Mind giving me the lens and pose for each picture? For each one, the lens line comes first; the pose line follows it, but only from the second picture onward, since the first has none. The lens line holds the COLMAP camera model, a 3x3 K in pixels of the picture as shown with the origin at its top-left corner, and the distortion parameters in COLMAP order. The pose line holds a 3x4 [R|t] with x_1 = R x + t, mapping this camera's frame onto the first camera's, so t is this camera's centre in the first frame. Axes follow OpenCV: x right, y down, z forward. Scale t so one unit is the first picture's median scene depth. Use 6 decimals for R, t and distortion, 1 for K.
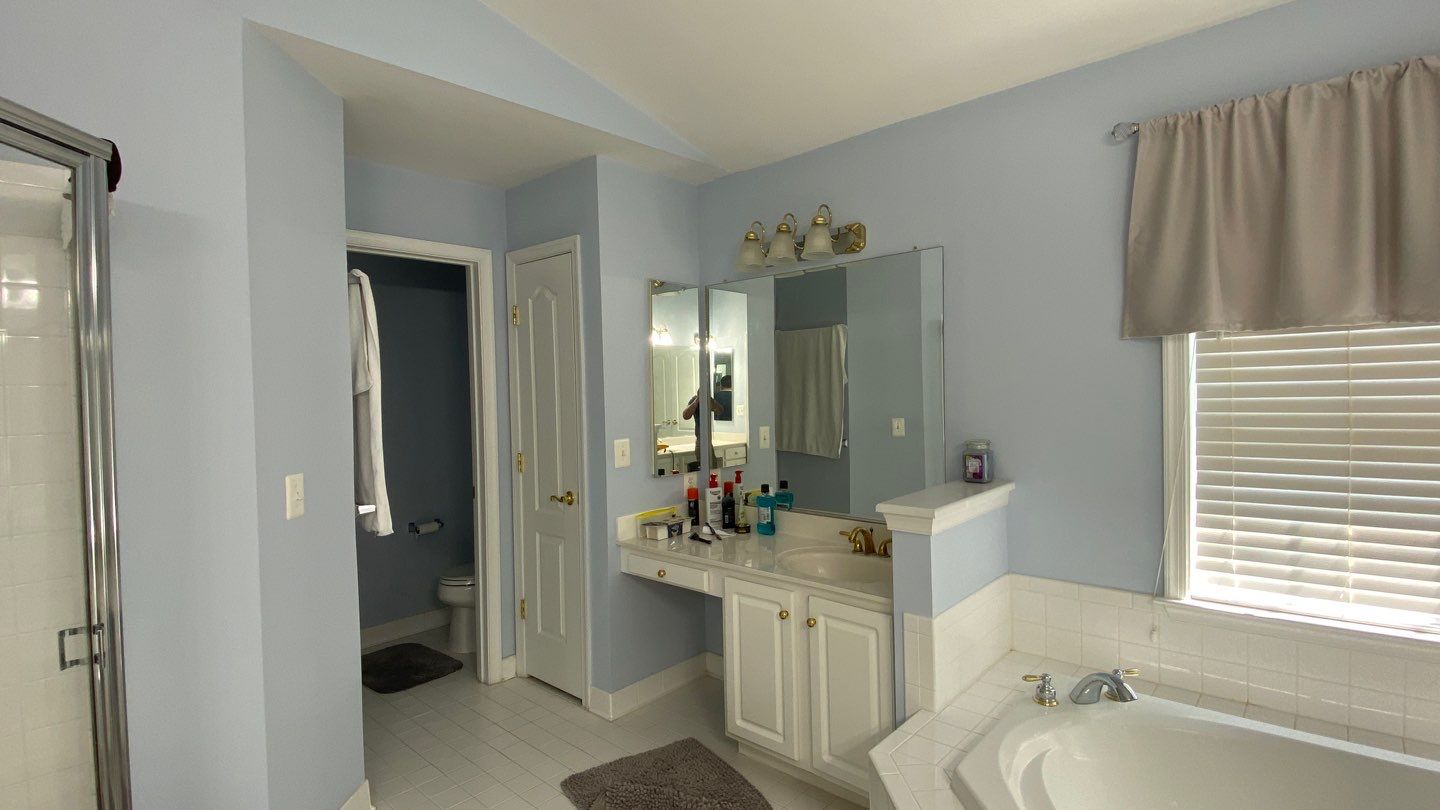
lens RADIAL K [[672.2, 0, 714.4], [0, 672.2, 398.6], [0, 0, 1]] dist [0.019550, -0.016832]
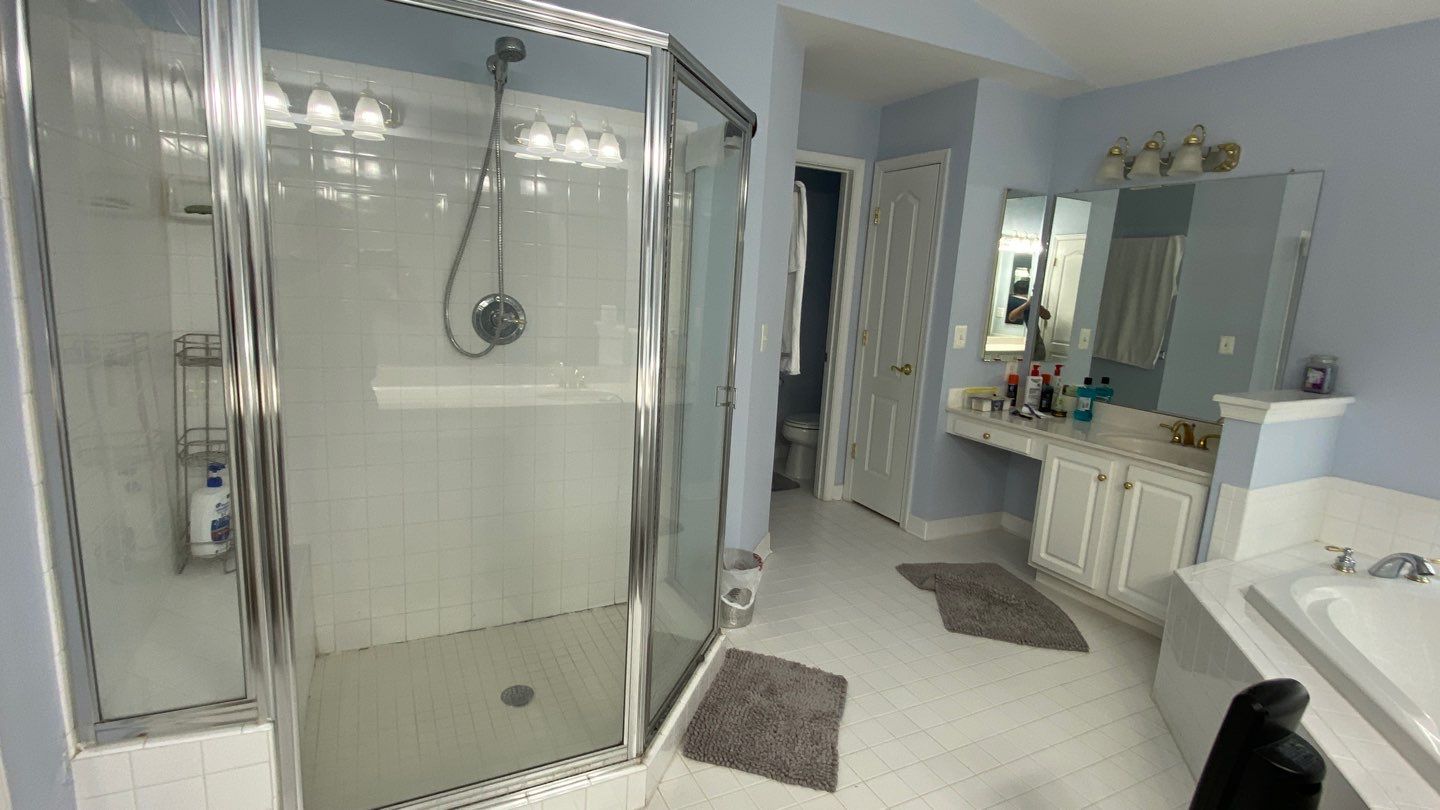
lens RADIAL K [[672.2, 0, 723.5], [0, 672.2, 399.4], [0, 0, 1]] dist [0.019550, -0.016832]
pose [[0.933722, 0.139259, -0.329805, -0.129946], [-0.084960, 0.981120, 0.173740, 0.016974], [0.347773, -0.134205, 0.927924, -0.316134]]
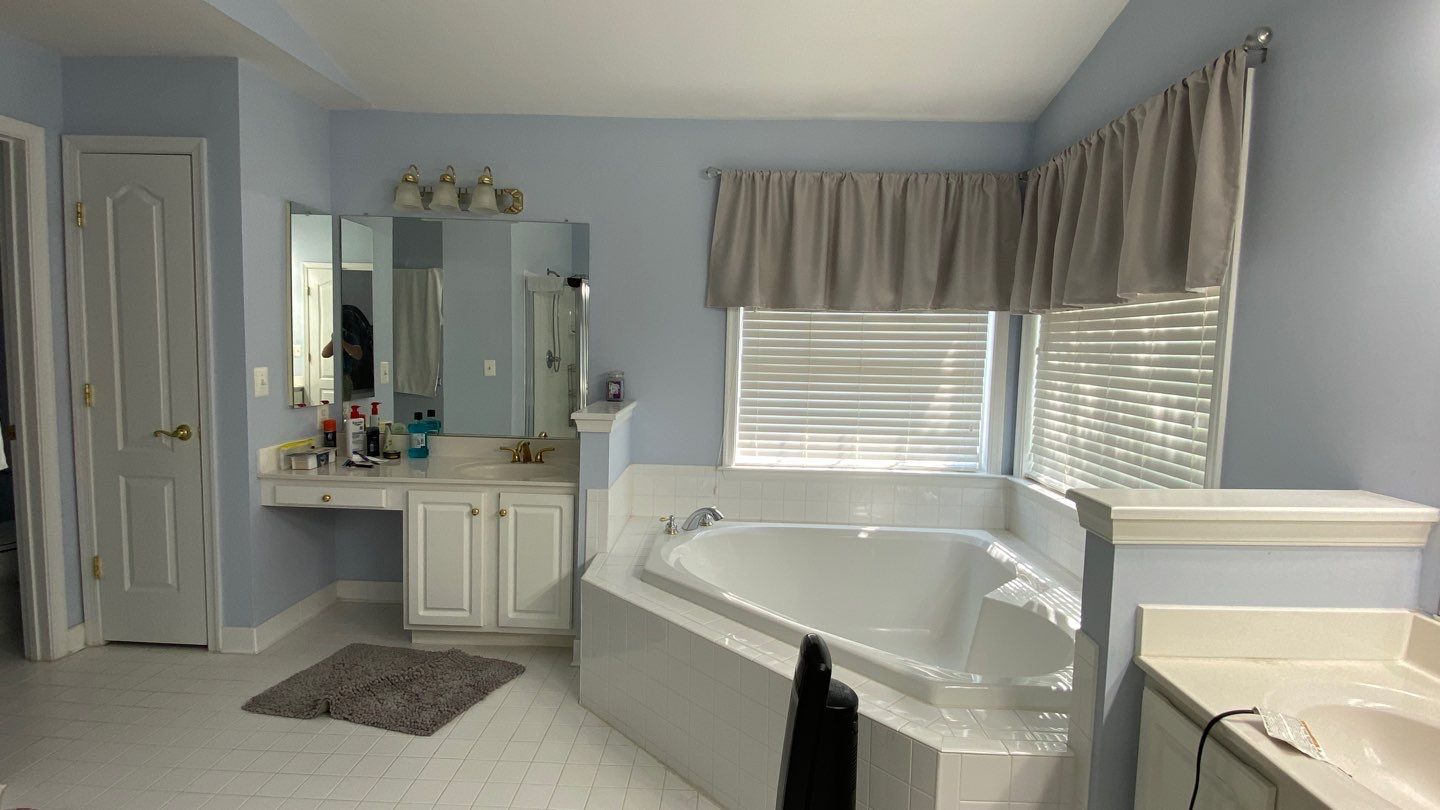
lens RADIAL K [[684.0, 0, 705.9], [0, 684.0, 404.3], [0, 0, 1]] dist [0.002391, -0.006058]
pose [[0.760959, -0.009957, 0.648723, -0.310008], [-0.040317, 0.997224, 0.062598, 0.027496], [-0.647546, -0.073789, 0.758446, -0.158518]]
